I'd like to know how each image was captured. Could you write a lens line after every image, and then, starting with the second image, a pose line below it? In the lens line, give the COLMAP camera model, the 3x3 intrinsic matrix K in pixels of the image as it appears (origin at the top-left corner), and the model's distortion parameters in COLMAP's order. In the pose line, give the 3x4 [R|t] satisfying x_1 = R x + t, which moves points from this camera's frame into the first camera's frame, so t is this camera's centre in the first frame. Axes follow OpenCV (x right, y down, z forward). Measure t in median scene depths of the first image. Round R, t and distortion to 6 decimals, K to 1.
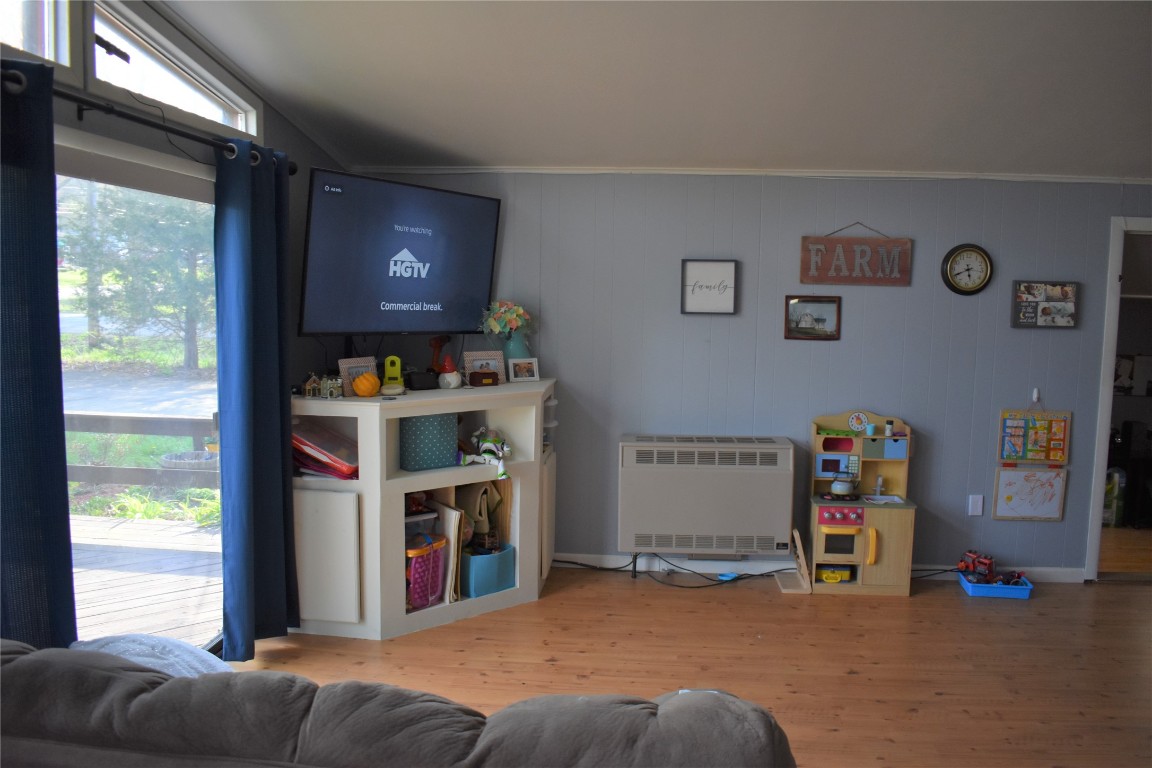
lens RADIAL K [[896.3, 0, 575.4], [0, 896.3, 388.6], [0, 0, 1]] dist [-0.096254, 0.014084]
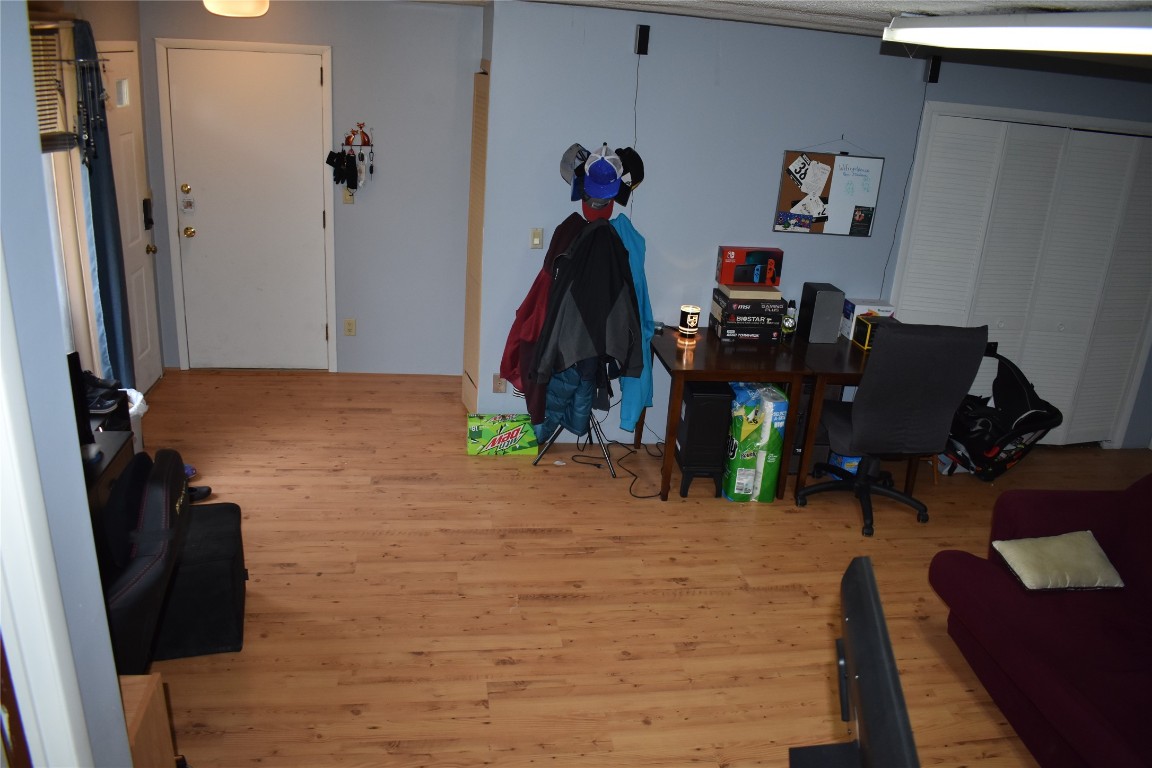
lens RADIAL K [[896.3, 0, 577.5], [0, 896.3, 383.9], [0, 0, 1]] dist [-0.096254, 0.014084]
pose [[0.969628, -0.031666, 0.242526, 0.658234], [-0.033653, 0.964879, 0.260529, -0.067861], [-0.242258, -0.260778, 0.934508, 0.916420]]
